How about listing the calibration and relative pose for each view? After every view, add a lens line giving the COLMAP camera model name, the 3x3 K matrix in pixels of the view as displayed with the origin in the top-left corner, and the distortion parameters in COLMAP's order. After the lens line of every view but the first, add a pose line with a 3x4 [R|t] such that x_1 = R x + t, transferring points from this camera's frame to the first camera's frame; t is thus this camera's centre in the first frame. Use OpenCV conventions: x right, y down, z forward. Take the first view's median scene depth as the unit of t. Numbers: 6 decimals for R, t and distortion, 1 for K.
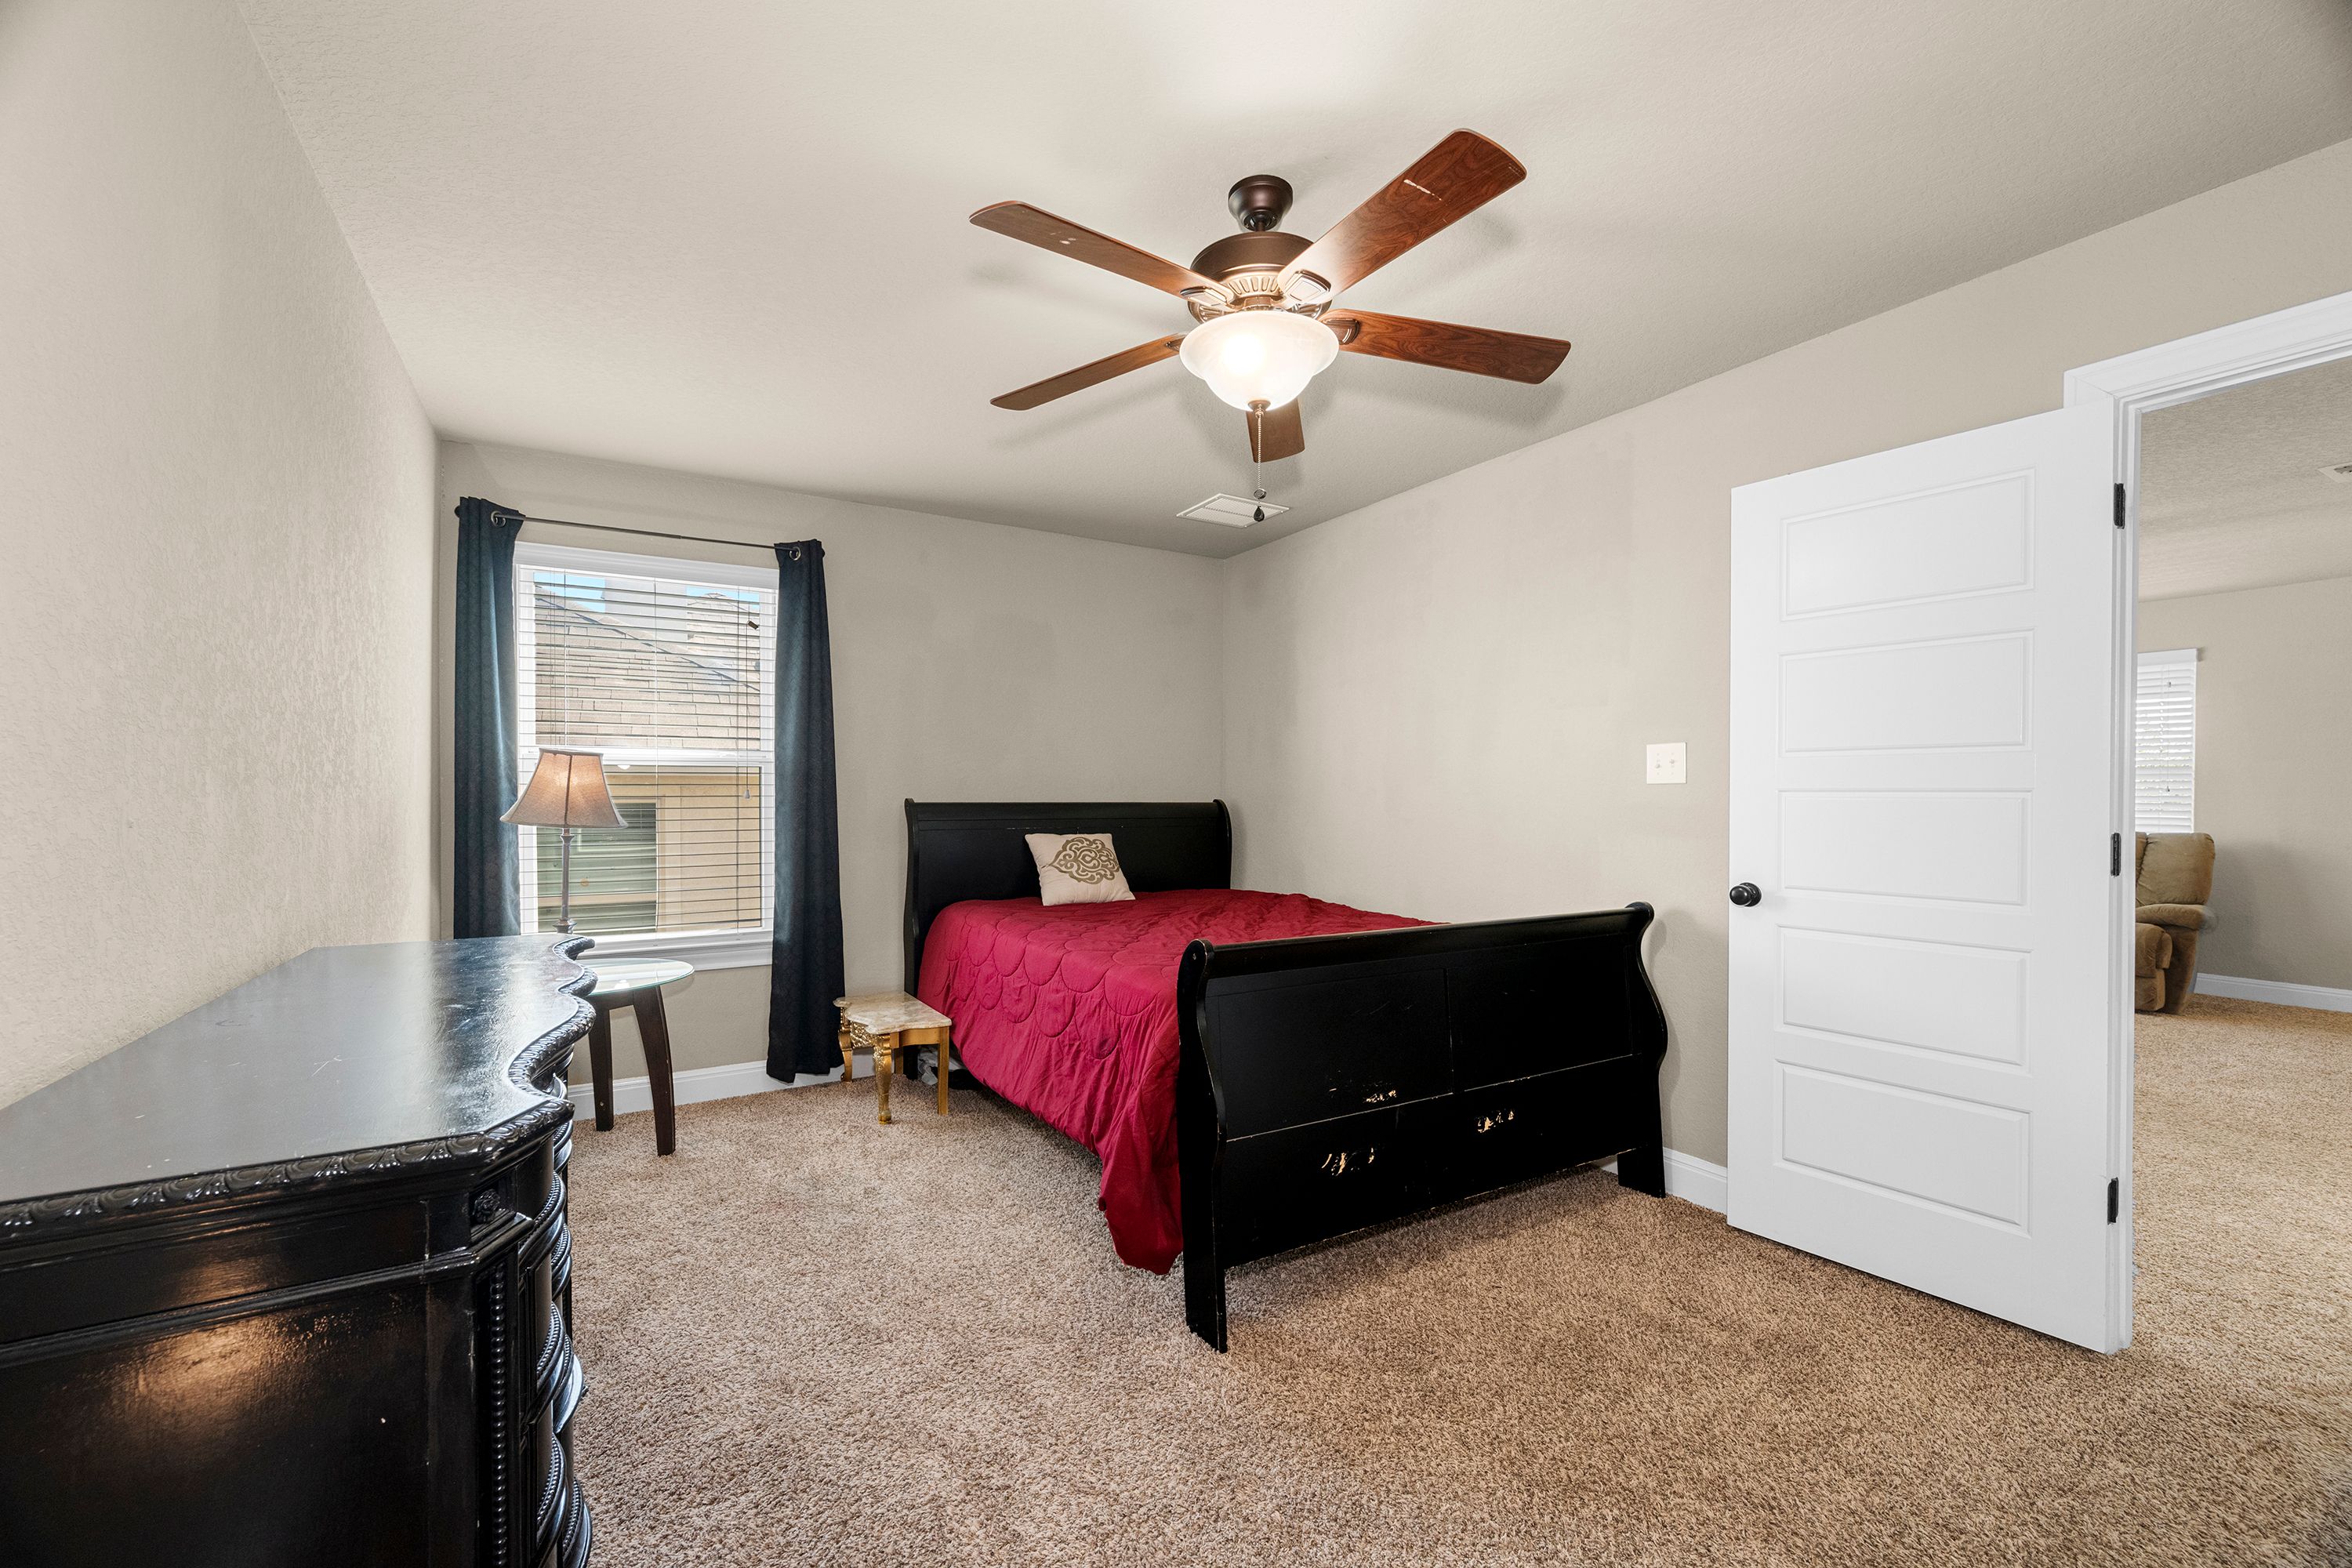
lens RADIAL K [[969.5, 0, 1182.0], [0, 969.5, 797.5], [0, 0, 1]] dist [-0.001705, 0.001144]
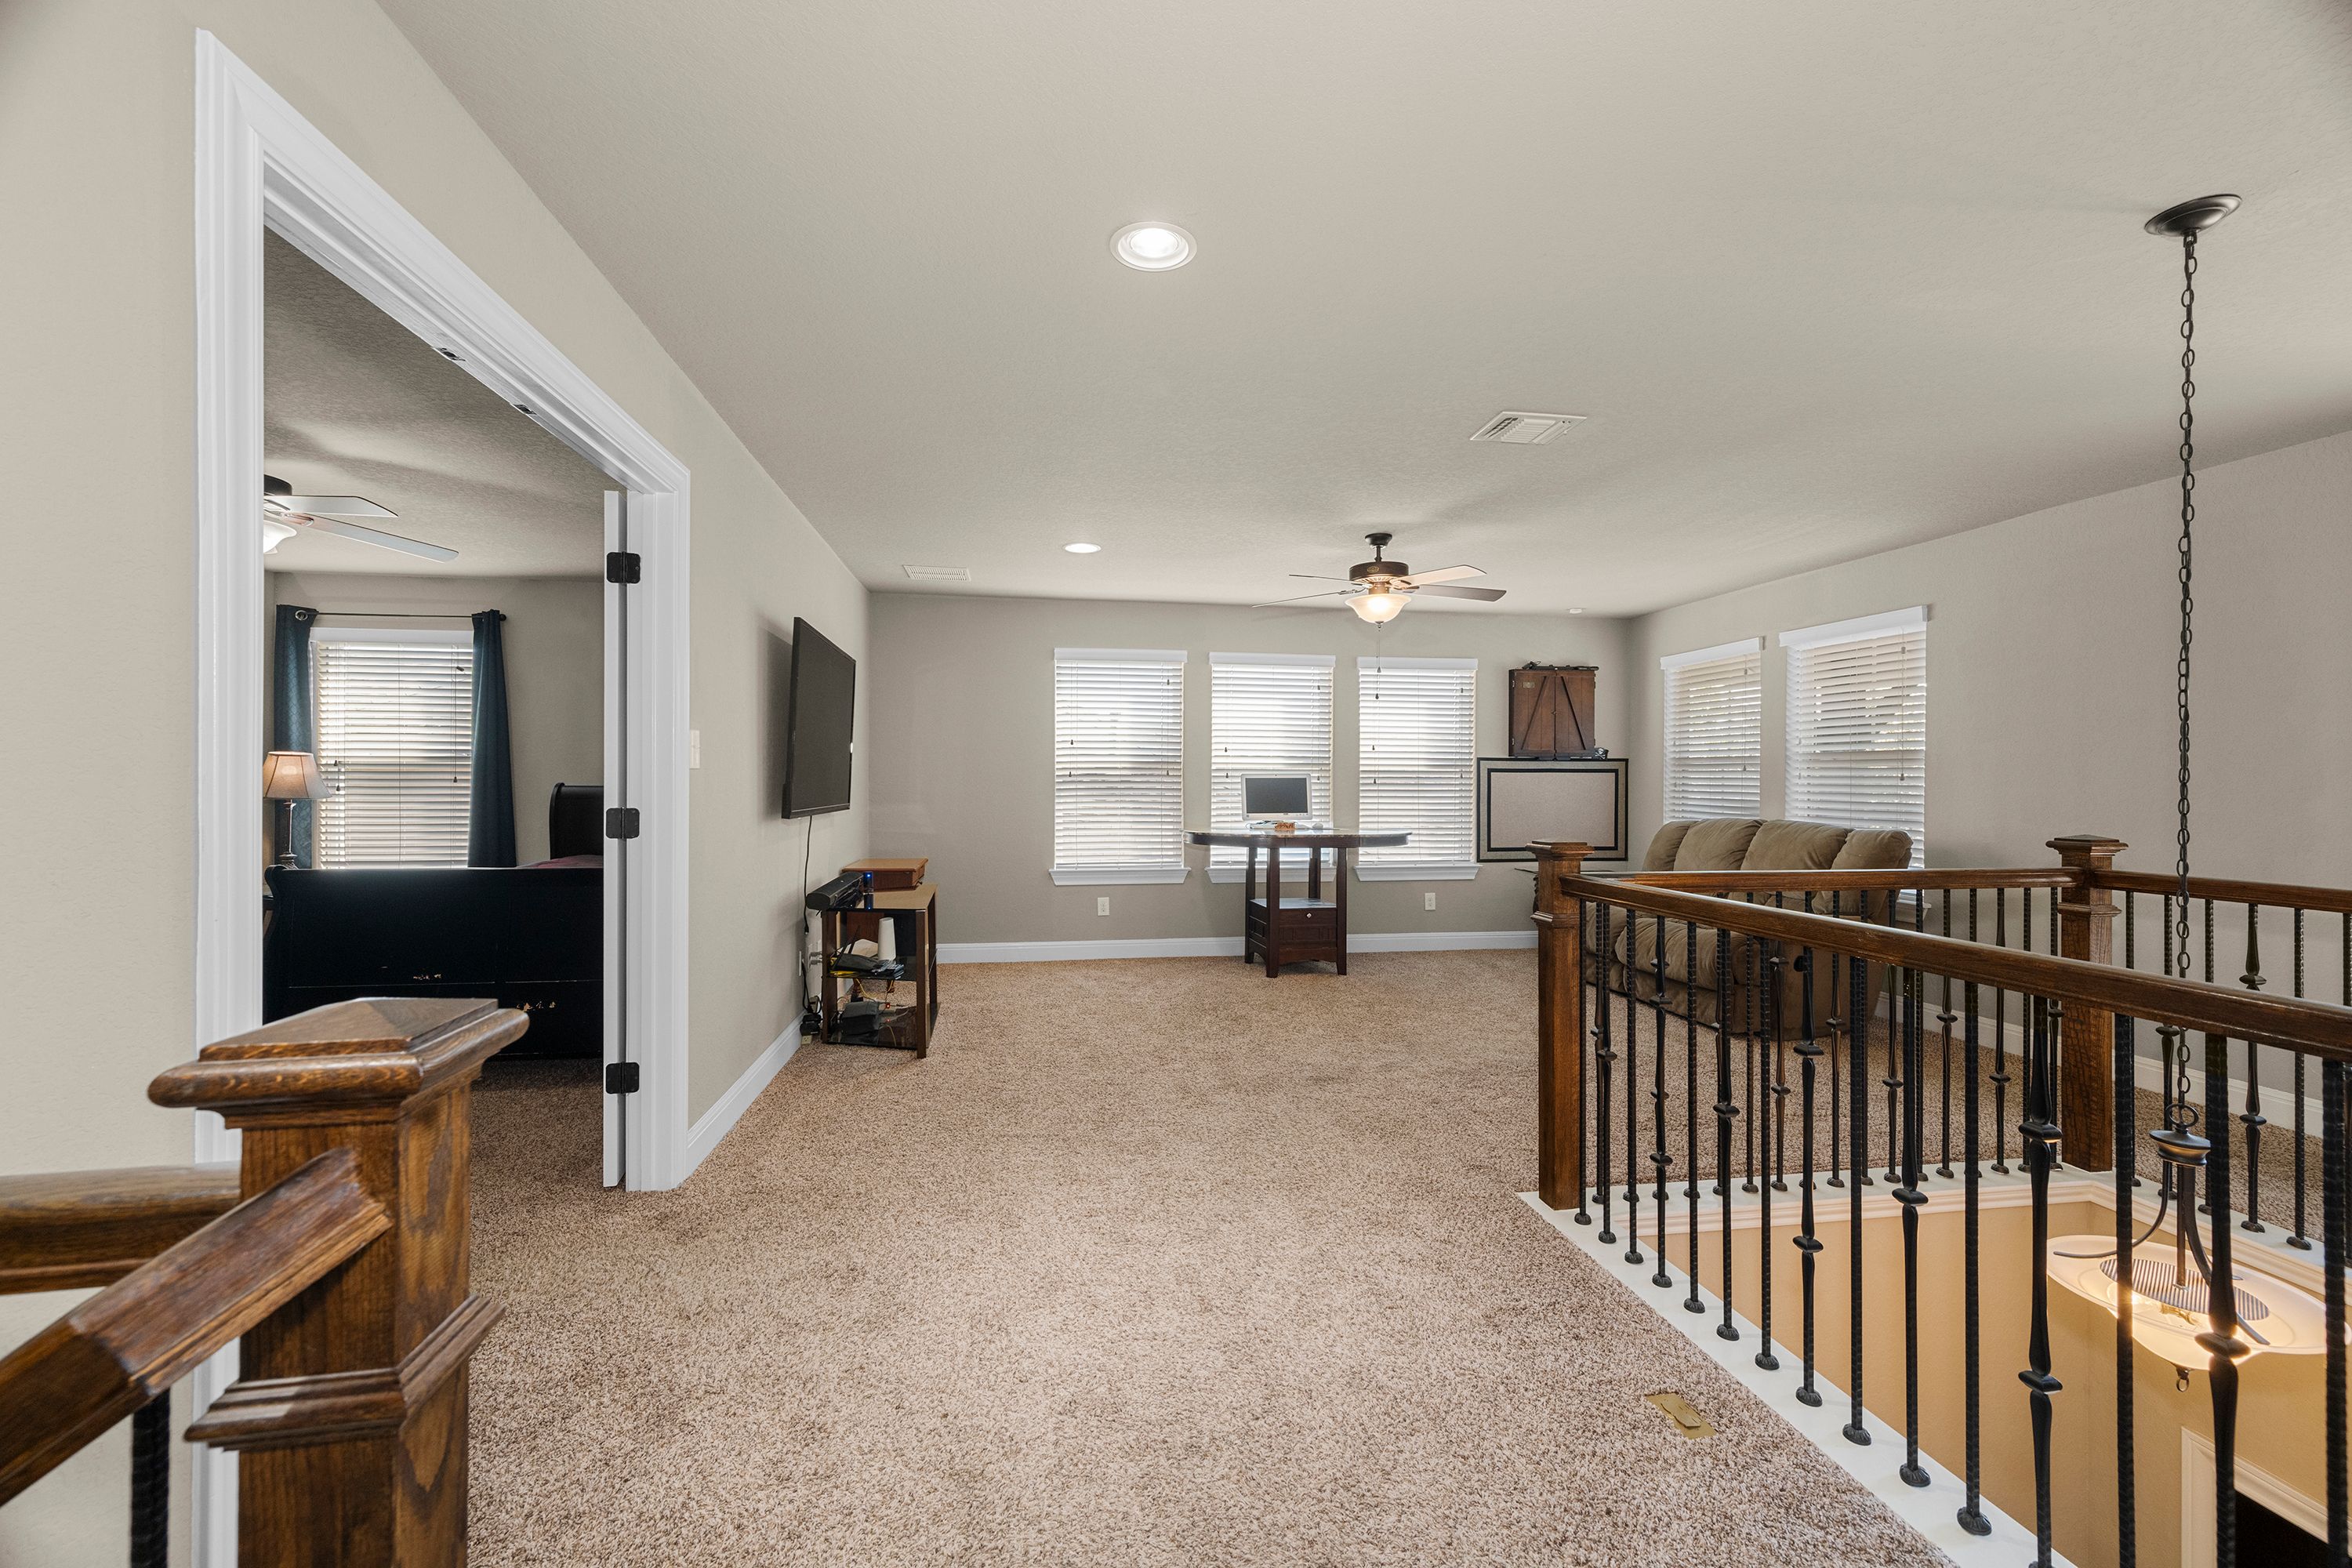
lens RADIAL K [[969.5, 0, 1174.5], [0, 969.5, 779.6], [0, 0, 1]] dist [-0.001705, 0.001144]
pose [[0.925871, 0.001737, -0.377836, 1.261695], [-0.005042, 0.999957, -0.007756, 0.002280], [0.377806, 0.009086, 0.925840, 0.020360]]
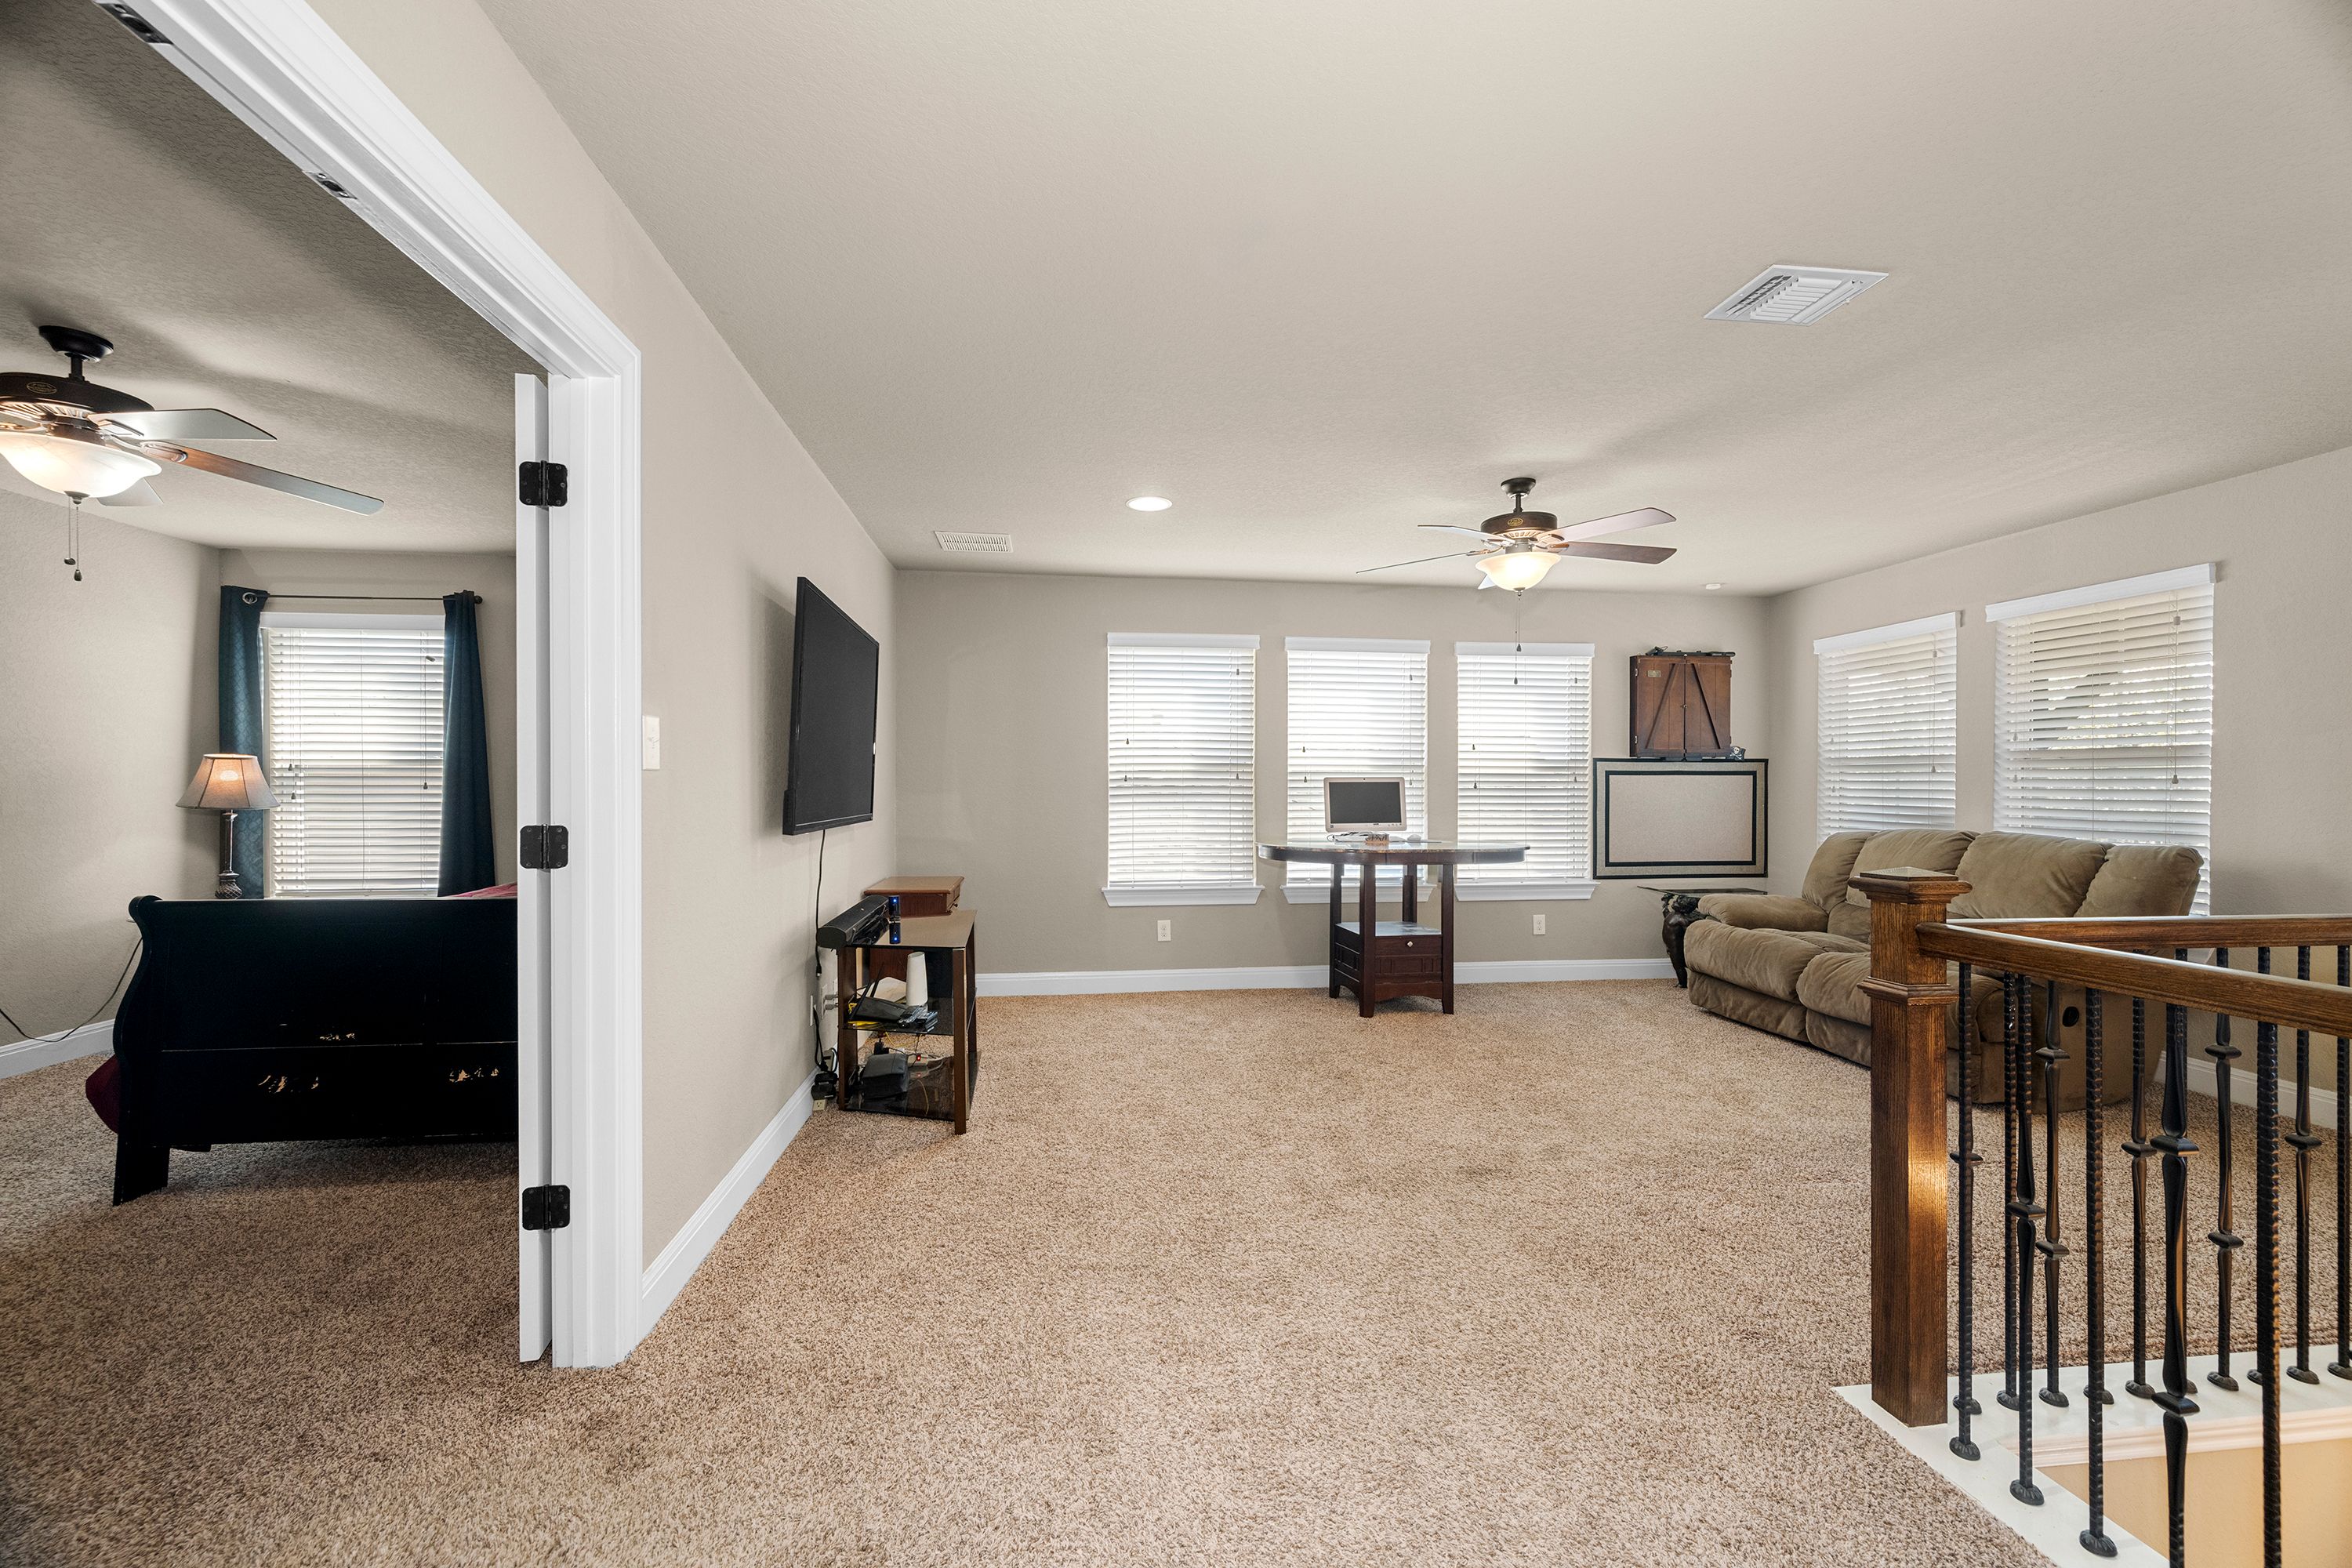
lens RADIAL K [[969.5, 0, 1173.0], [0, 969.5, 790.3], [0, 0, 1]] dist [-0.001705, 0.001144]
pose [[0.914511, 0.002236, -0.404554, 1.105245], [-0.003235, 0.999993, -0.001787, 0.001229], [0.404547, 0.002944, 0.914512, 0.215266]]
